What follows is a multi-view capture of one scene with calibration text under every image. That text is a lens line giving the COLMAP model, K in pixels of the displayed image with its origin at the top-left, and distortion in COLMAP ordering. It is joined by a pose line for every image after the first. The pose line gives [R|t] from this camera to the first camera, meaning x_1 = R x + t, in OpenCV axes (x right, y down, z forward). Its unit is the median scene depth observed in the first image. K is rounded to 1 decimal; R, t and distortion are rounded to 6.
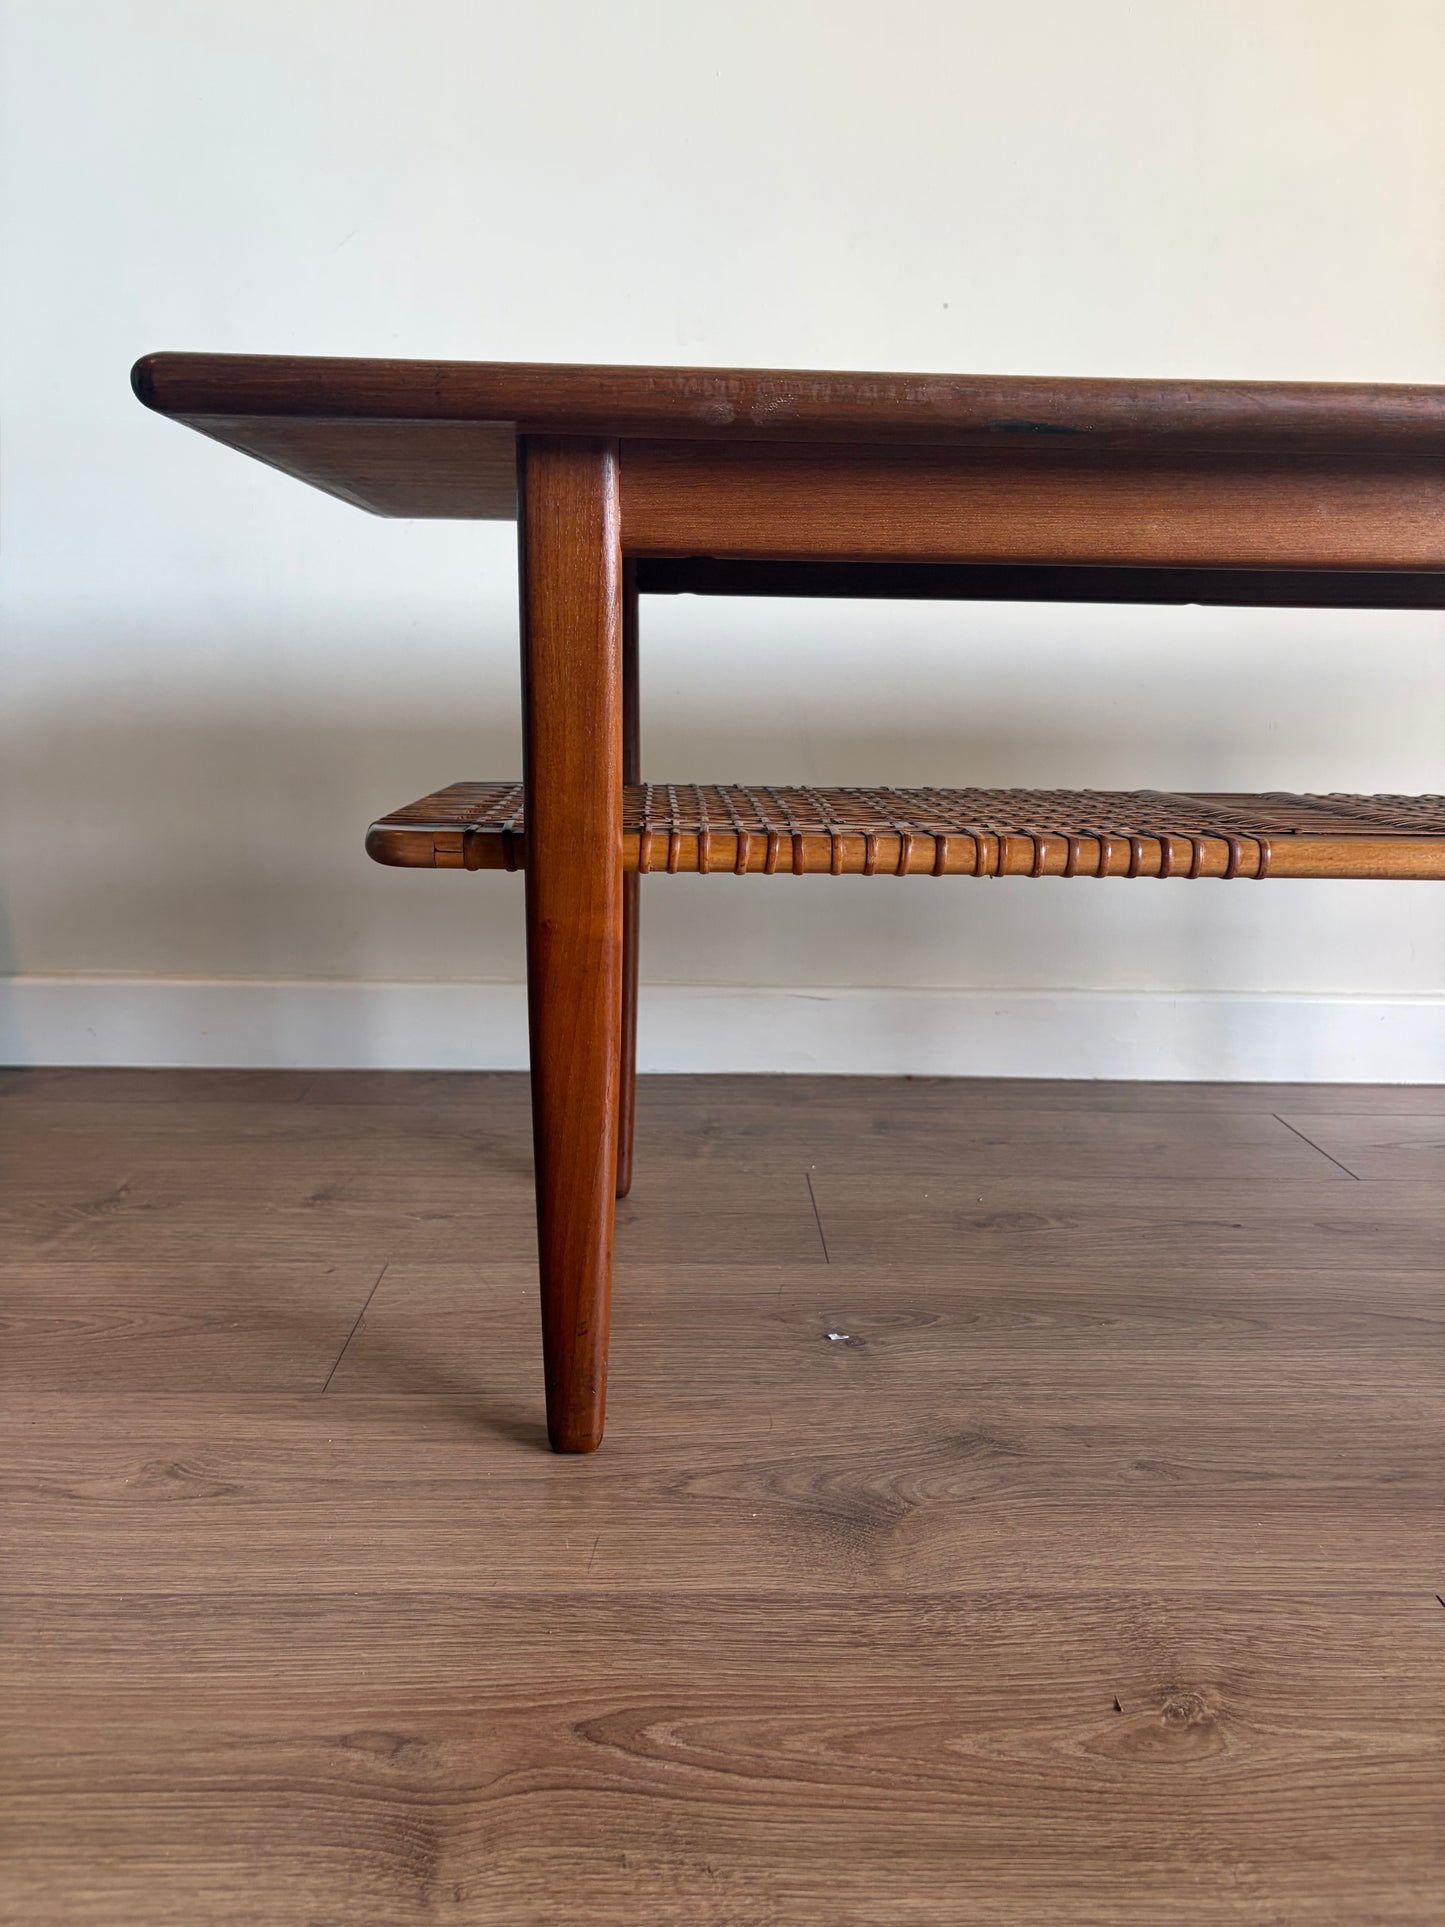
lens RADIAL K [[1448.4, 0, 725.2], [0, 1448.4, 963.9], [0, 0, 1]] dist [0.038225, -0.037160]
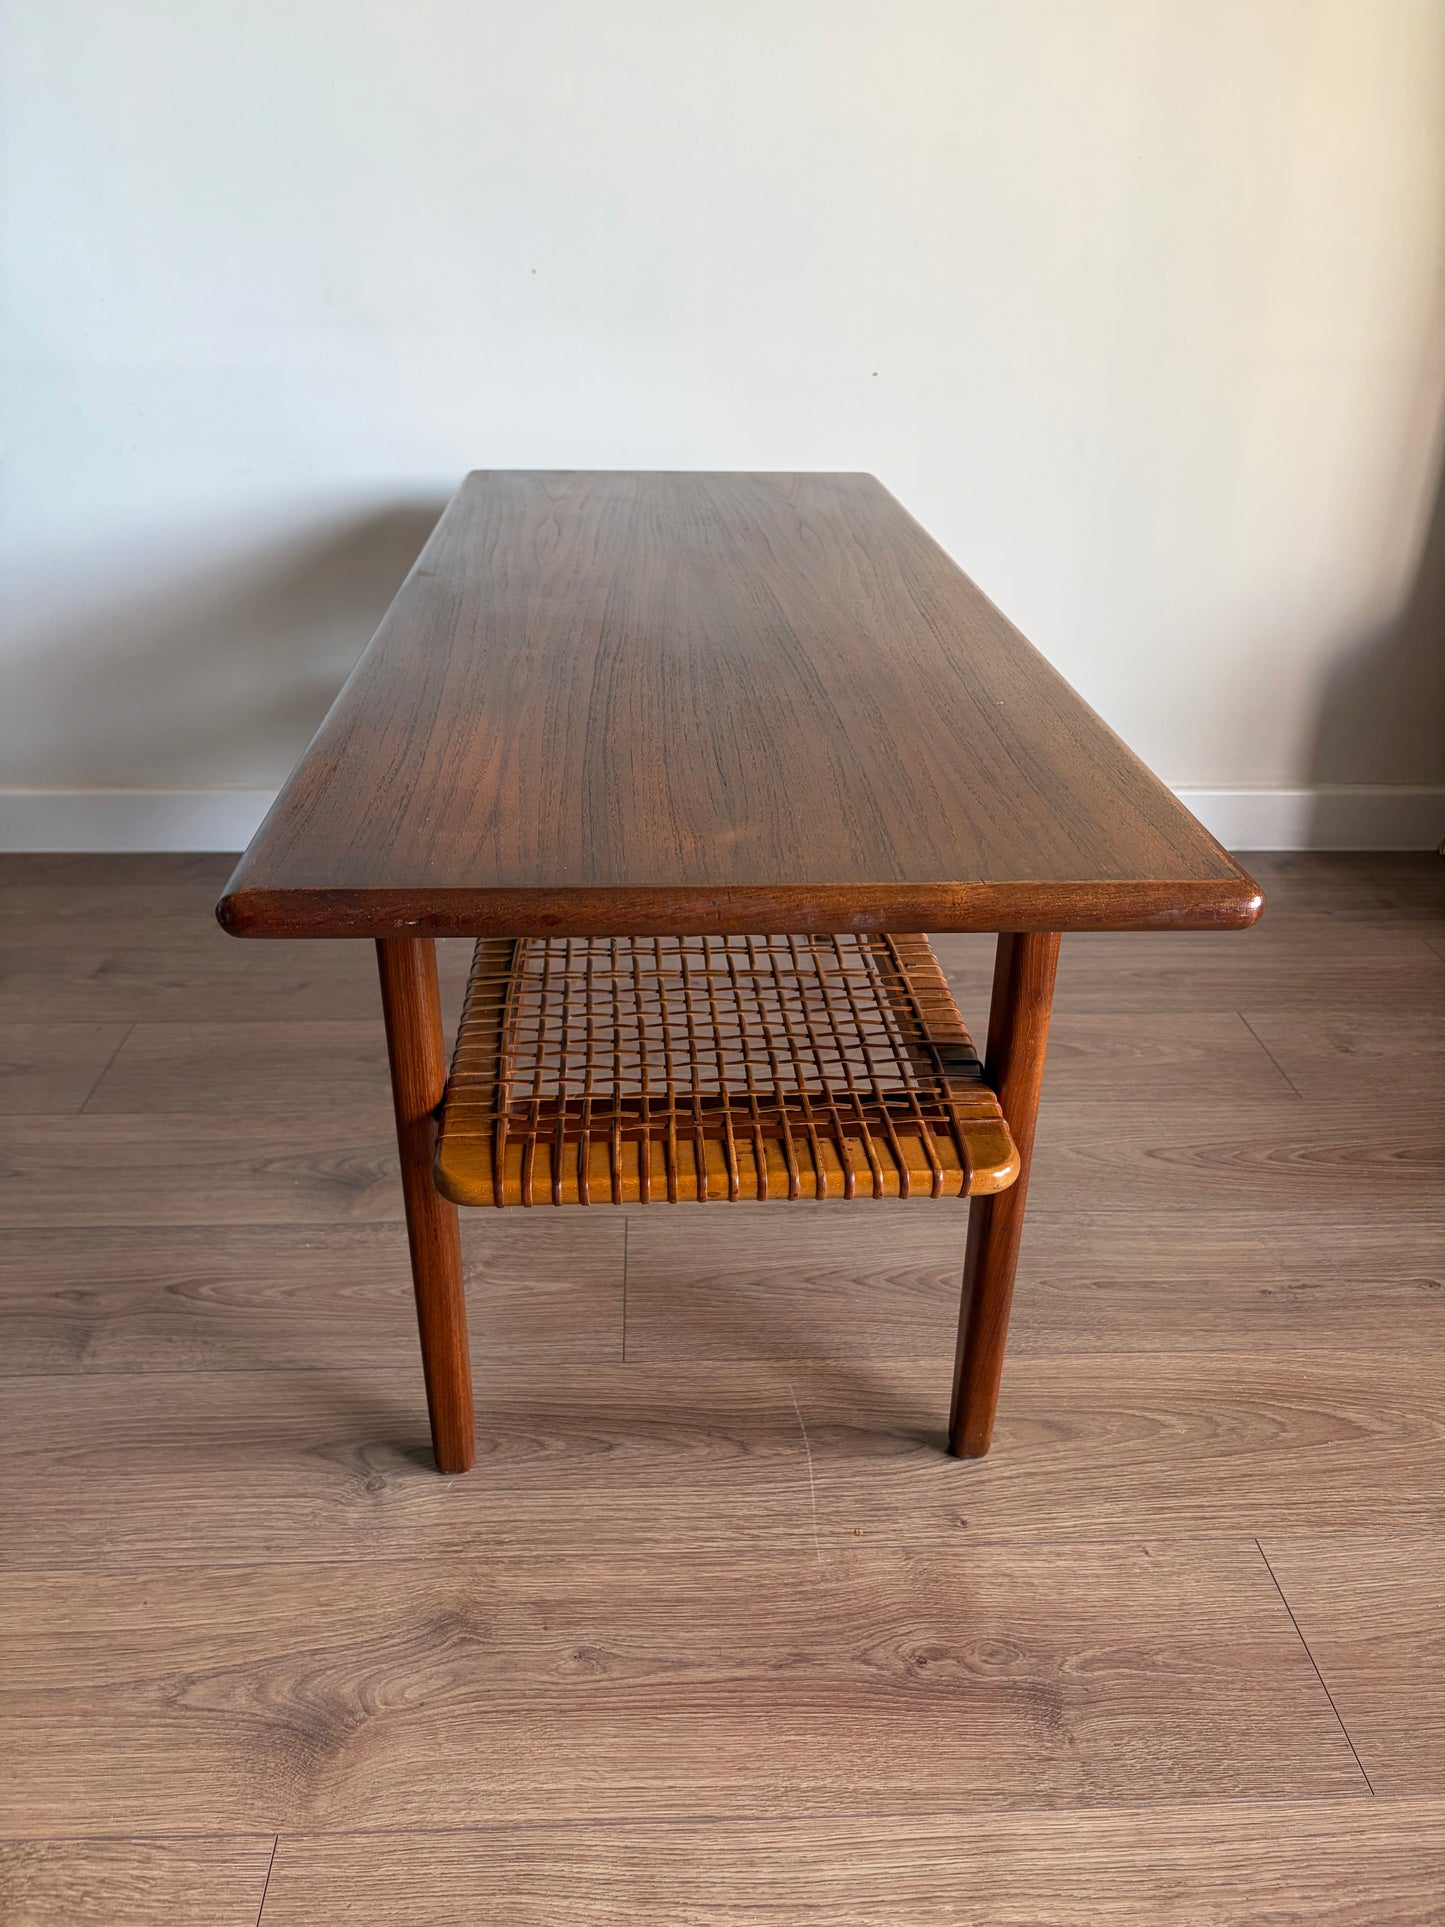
lens RADIAL K [[1448.4, 0, 713.8], [0, 1448.4, 960.5], [0, 0, 1]] dist [0.038225, -0.037160]
pose [[0.999881, -0.011528, 0.010231, 0.538451], [0.008264, 0.961269, 0.275487, -0.410864], [-0.013011, -0.275369, 0.961250, -0.736915]]
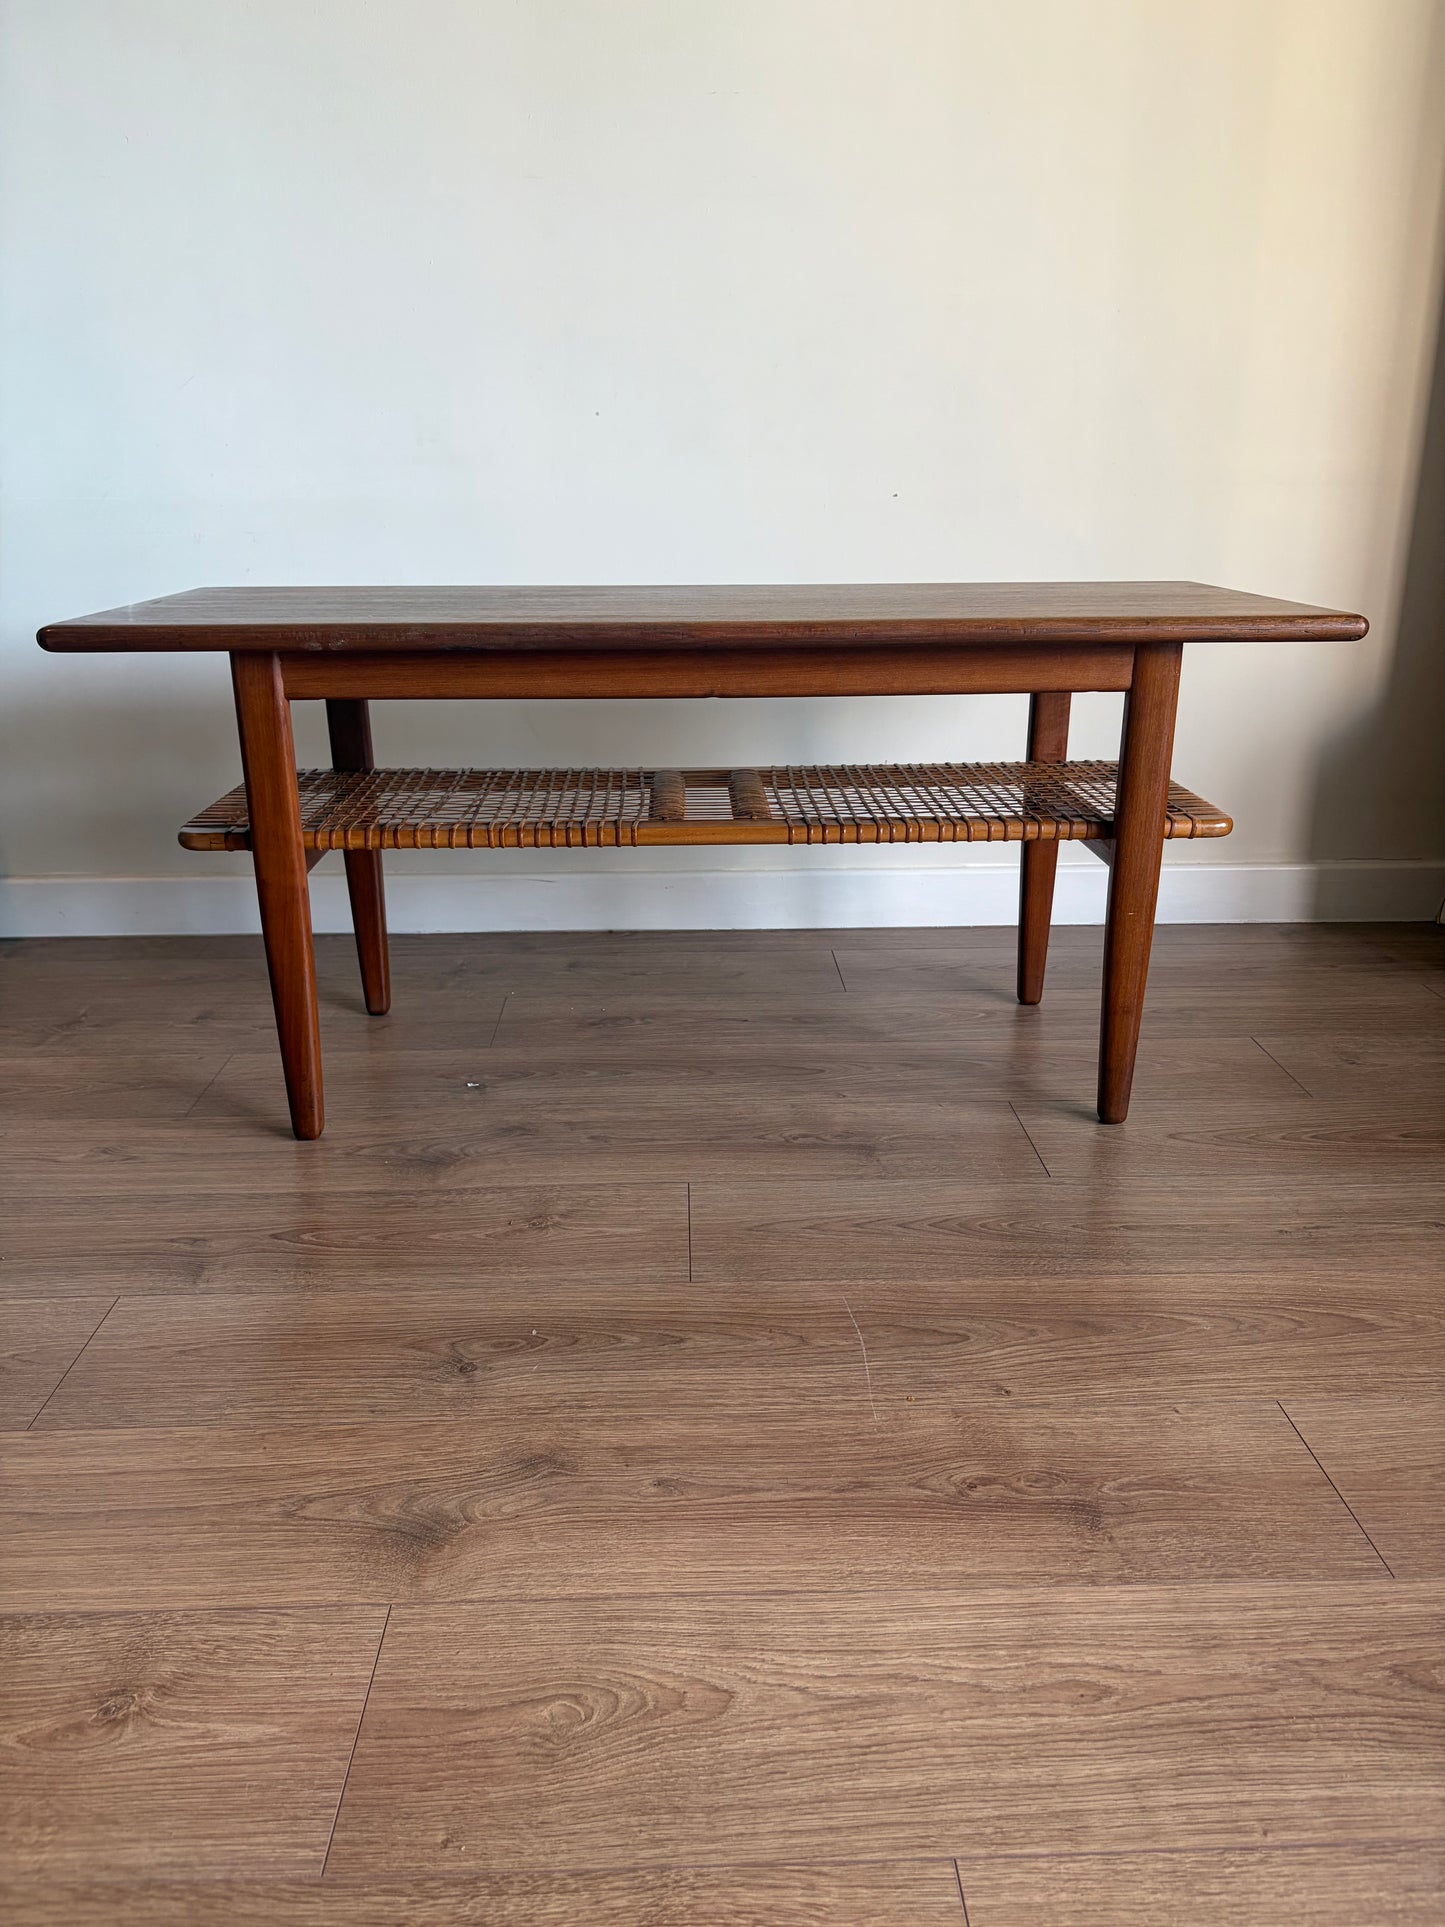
lens RADIAL K [[1448.4, 0, 722.2], [0, 1448.4, 962.2], [0, 0, 1]] dist [0.038225, -0.037160]
pose [[0.999704, -0.023841, -0.004851, 0.506721], [0.024256, 0.992130, 0.122840, -0.144107], [0.001885, -0.122922, 0.992415, -0.999132]]
